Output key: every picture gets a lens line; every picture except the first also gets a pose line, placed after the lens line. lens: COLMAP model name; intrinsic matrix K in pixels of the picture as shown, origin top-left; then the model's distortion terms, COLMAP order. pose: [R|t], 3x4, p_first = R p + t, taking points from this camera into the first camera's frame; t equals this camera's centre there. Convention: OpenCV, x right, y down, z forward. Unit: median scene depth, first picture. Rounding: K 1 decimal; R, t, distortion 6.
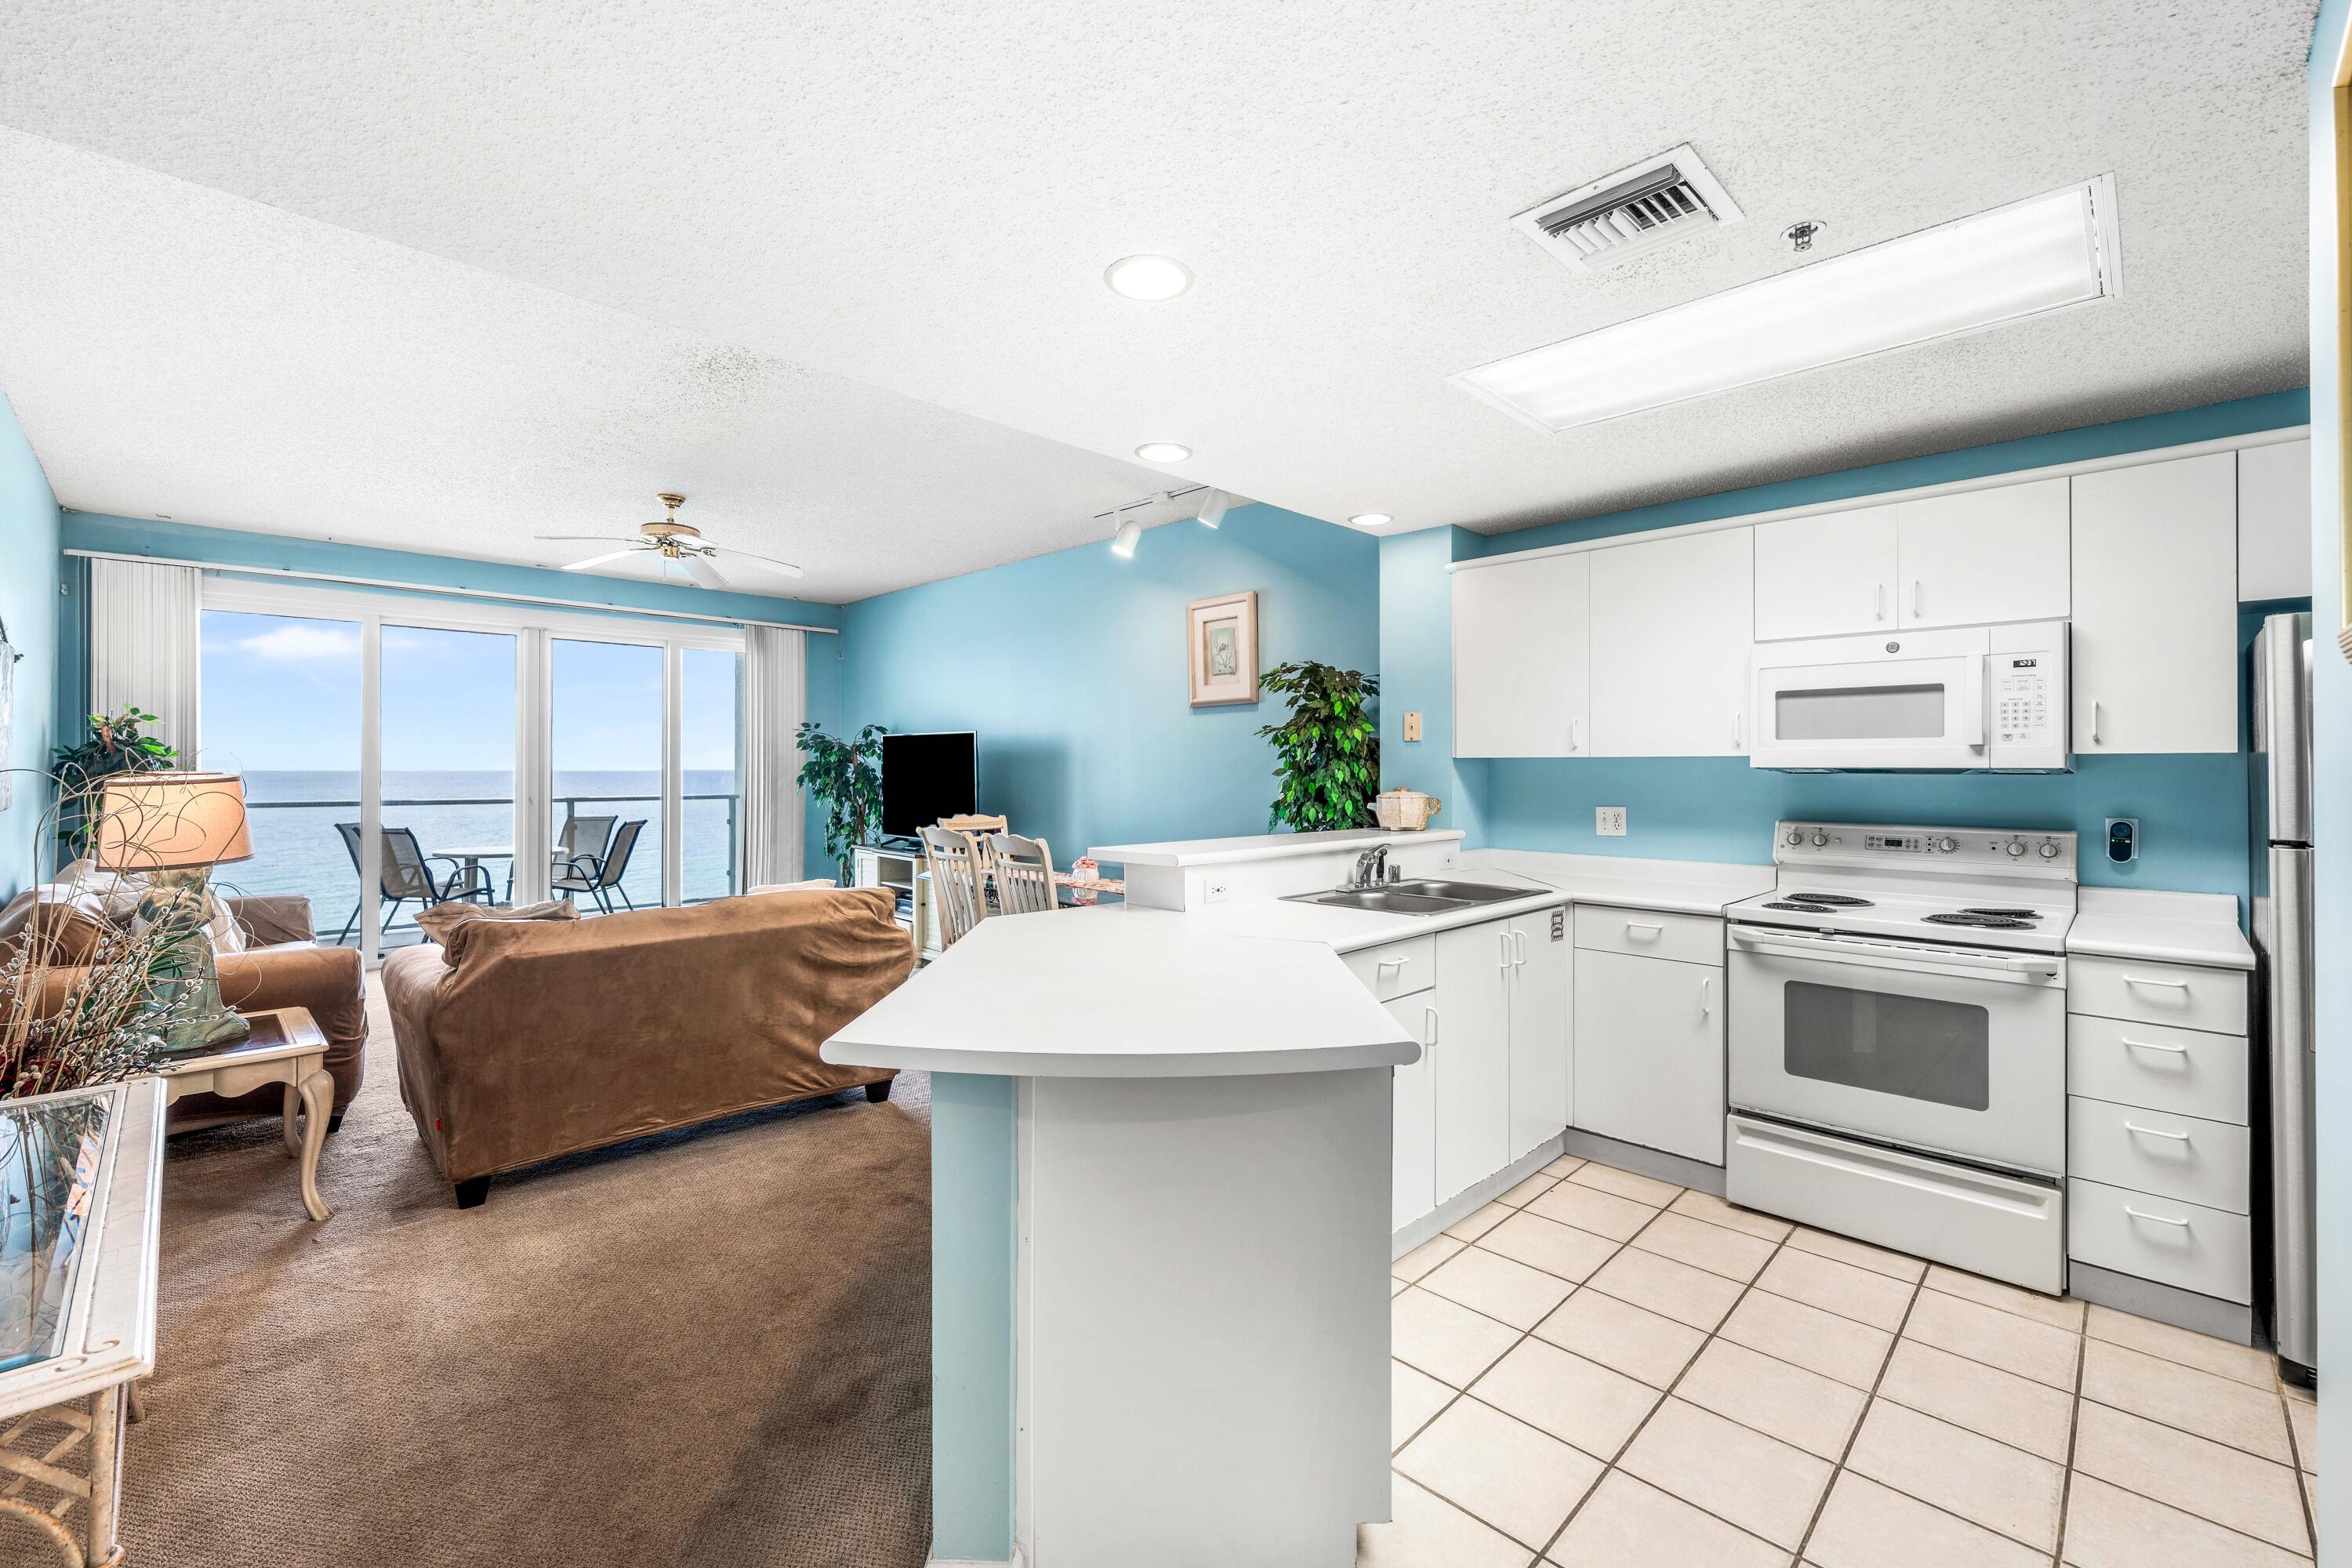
lens RADIAL K [[984.8, 0, 1176.0], [0, 984.8, 784.0], [0, 0, 1]] dist [-0.000027, -0.000002]
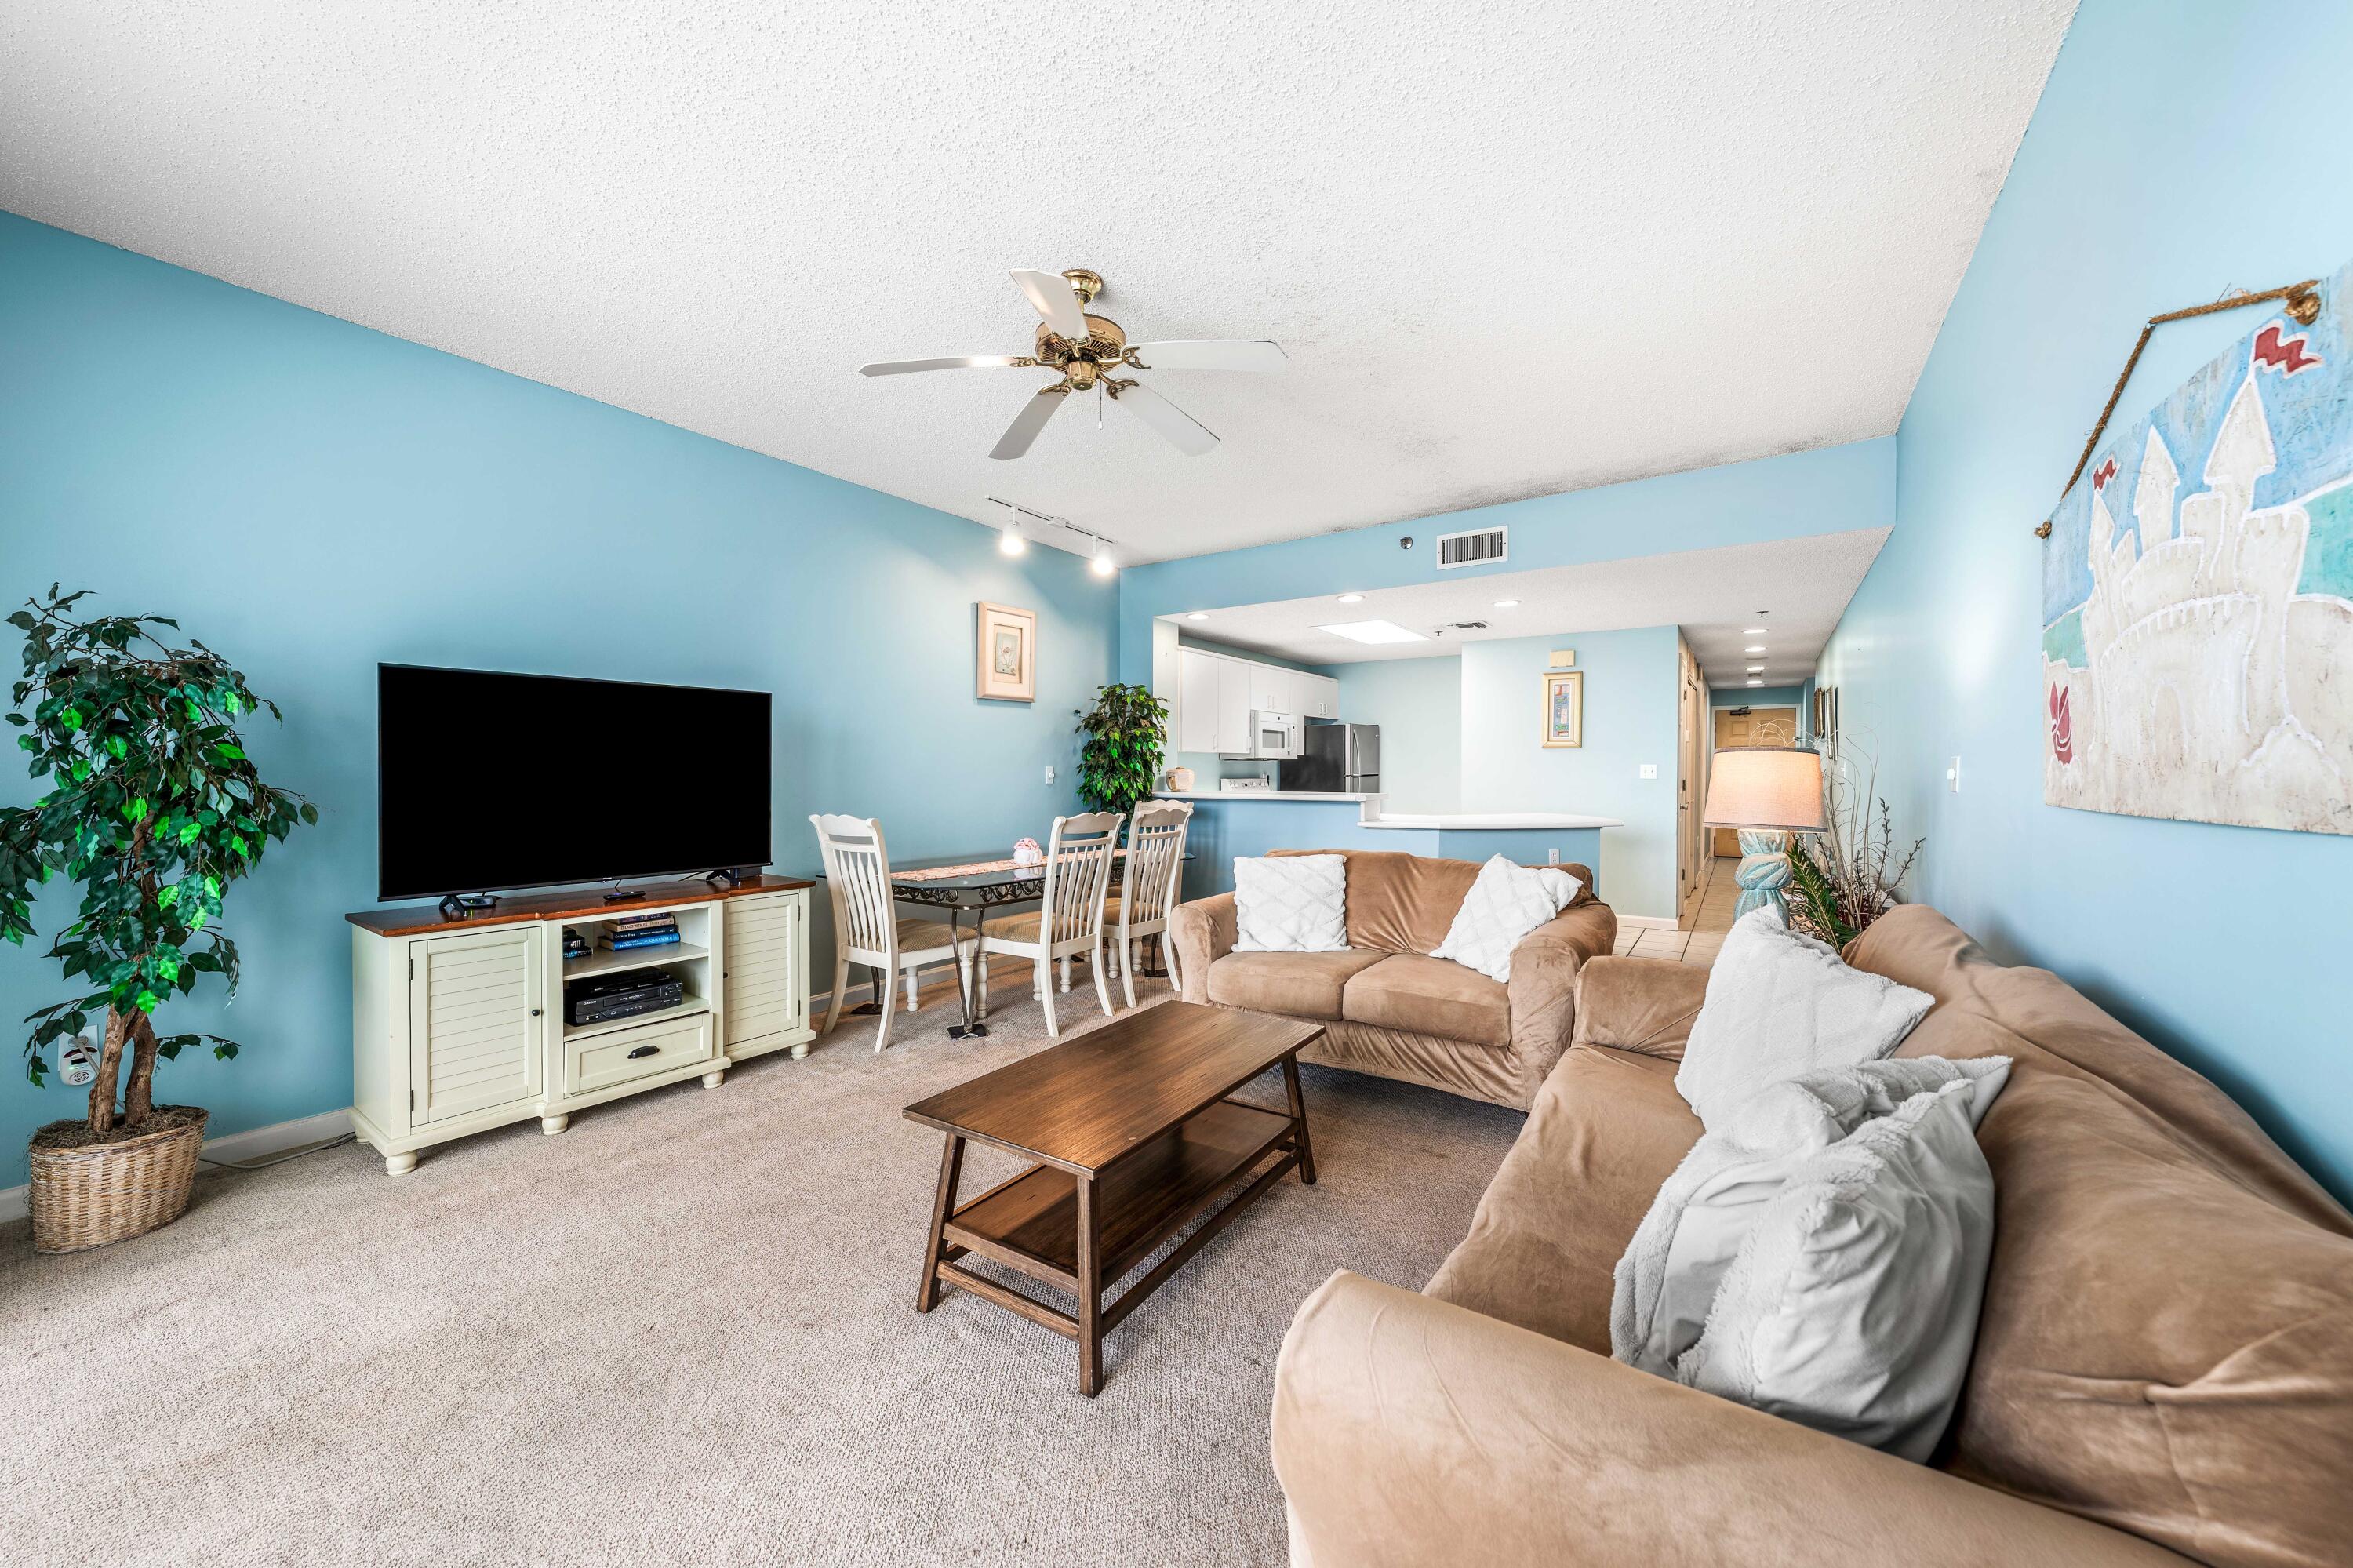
lens RADIAL K [[869.4, 0, 1176.5], [0, 869.4, 784.0], [0, 0, 1]] dist [-0.001568, -0.000097]
pose [[-0.200599, -0.014708, 0.979563, -0.980988], [0.009990, 0.999805, 0.017058, 0.001233], [-0.979623, 0.013208, -0.200413, 1.010924]]
